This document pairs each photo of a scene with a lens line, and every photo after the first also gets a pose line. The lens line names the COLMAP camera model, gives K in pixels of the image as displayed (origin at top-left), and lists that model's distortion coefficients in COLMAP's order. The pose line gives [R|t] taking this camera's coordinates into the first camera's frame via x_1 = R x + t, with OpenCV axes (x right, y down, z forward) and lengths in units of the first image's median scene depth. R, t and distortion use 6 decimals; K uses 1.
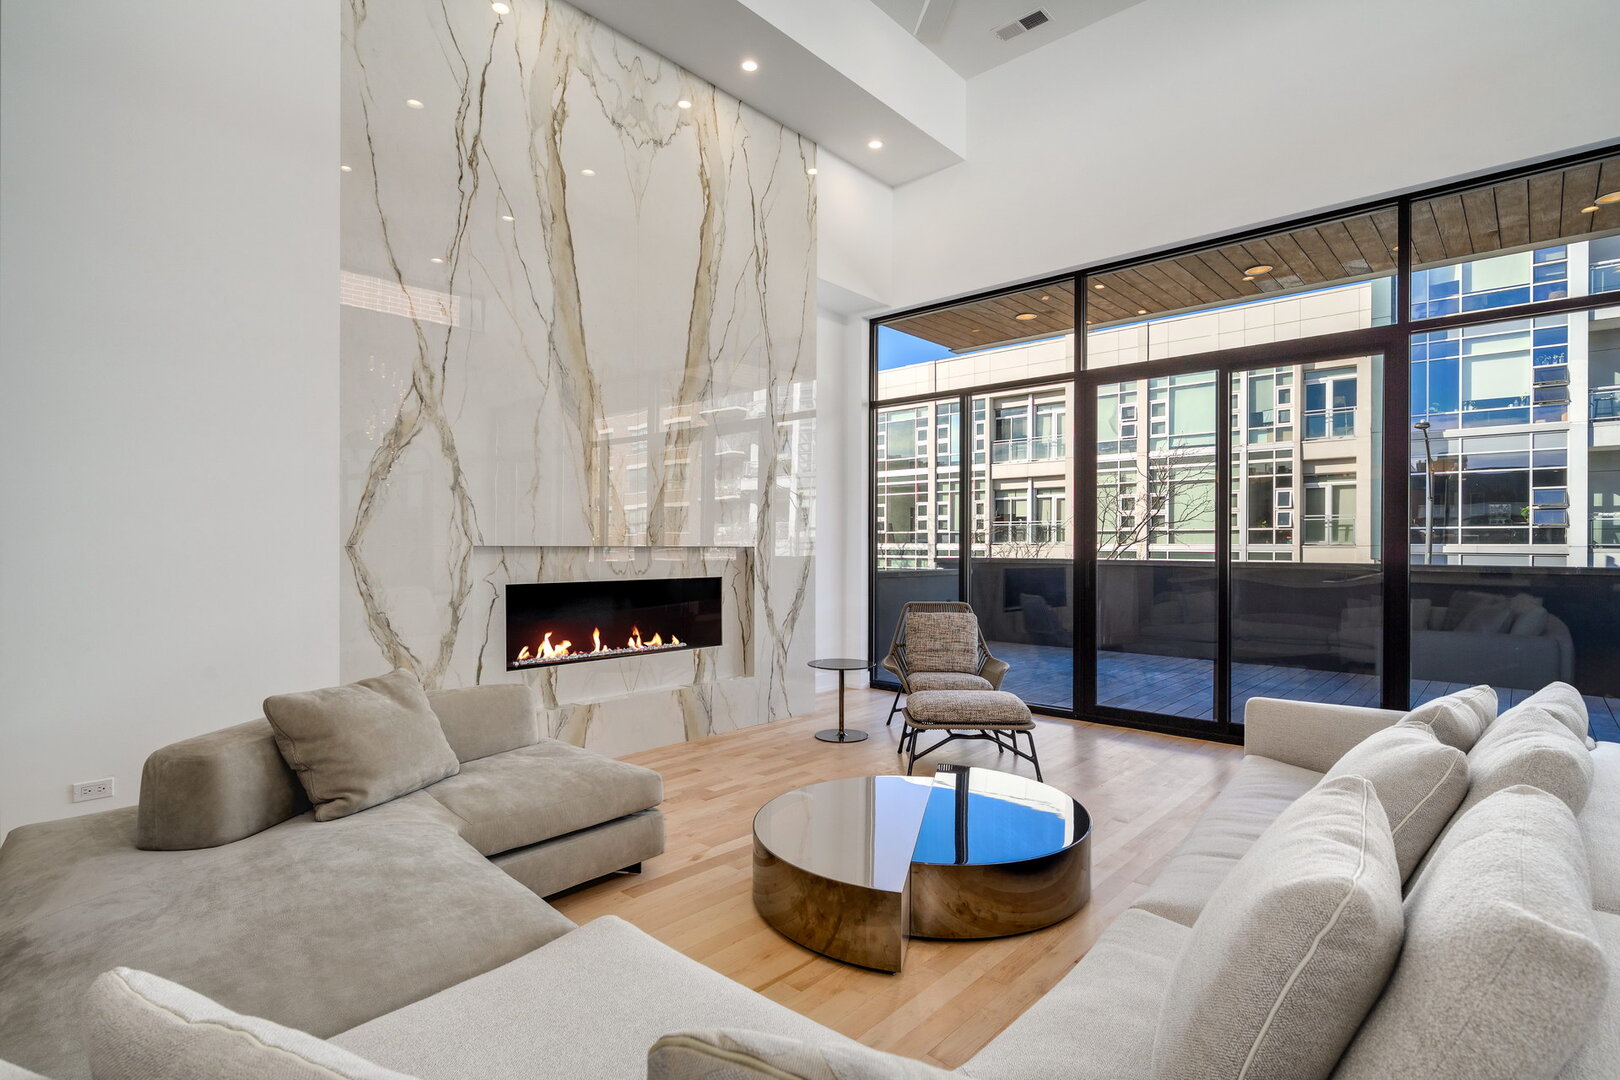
lens RADIAL K [[795.1, 0, 803.9], [0, 795.1, 545.7], [0, 0, 1]] dist [0.001813, -0.000096]
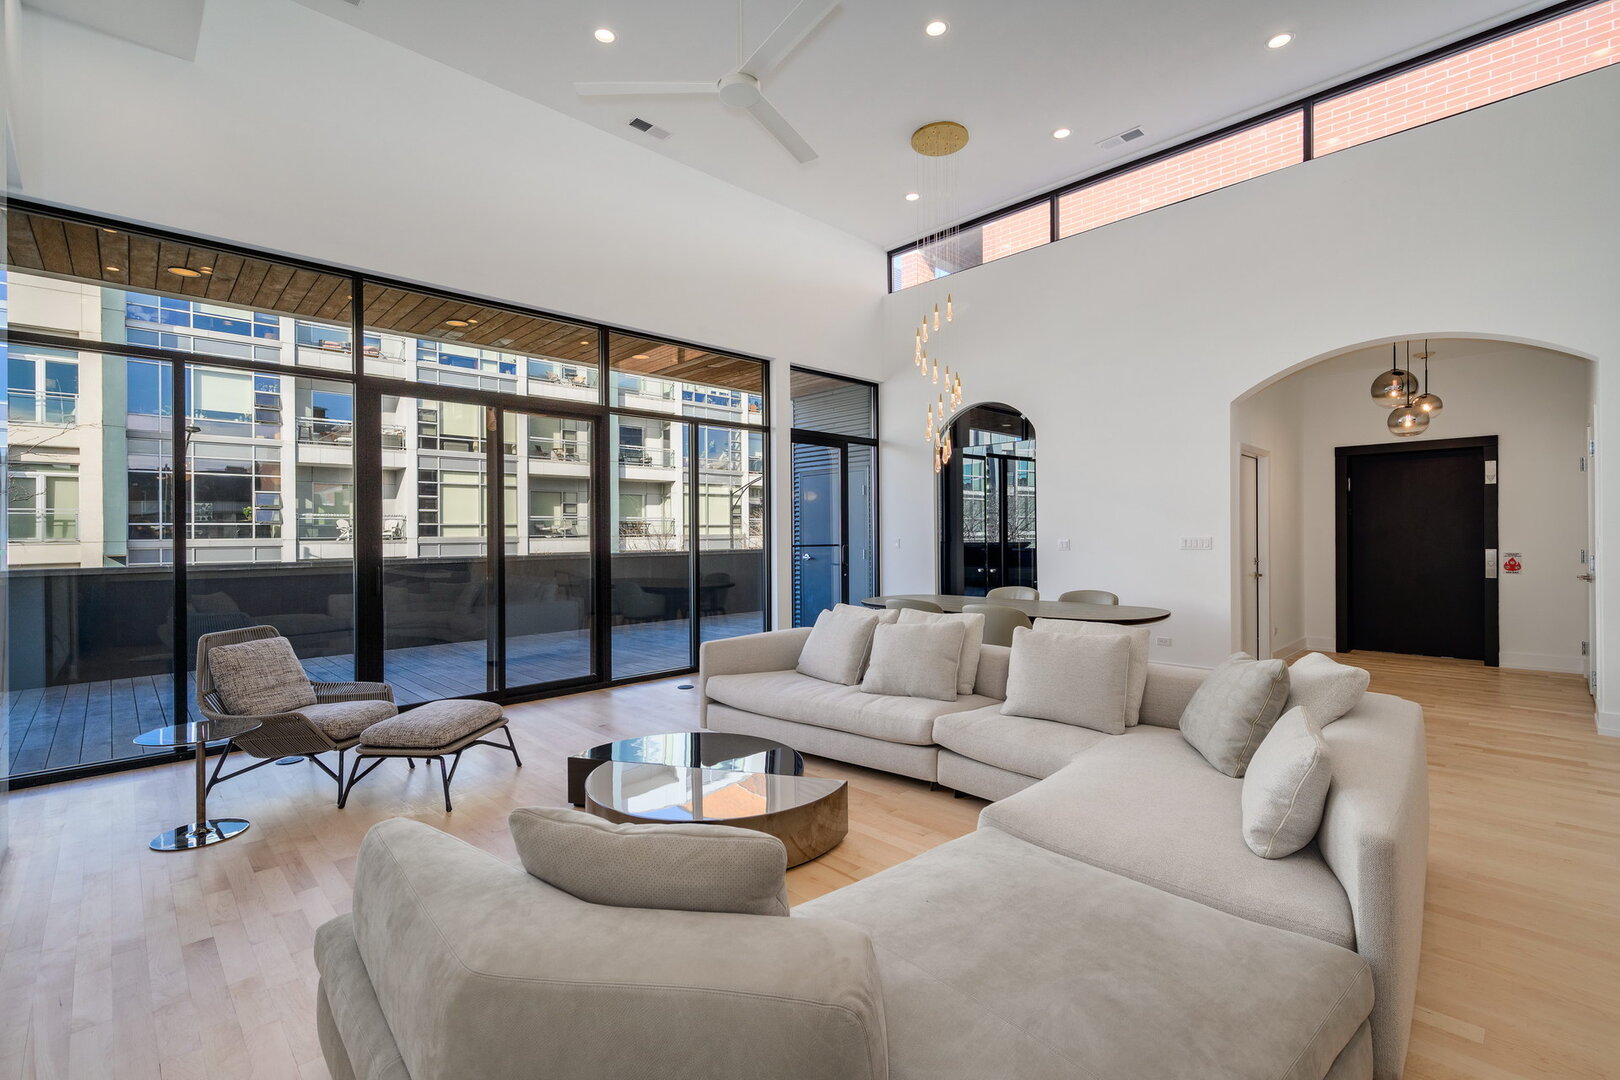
lens RADIAL K [[720.0, 0, 813.1], [0, 720.0, 535.5], [0, 0, 1]] dist [0.003674, 0.000497]
pose [[0.071564, -0.010072, 0.997385, -0.362277], [0.013521, 0.999867, 0.009127, -0.015552], [-0.997344, 0.012833, 0.071690, 0.271779]]
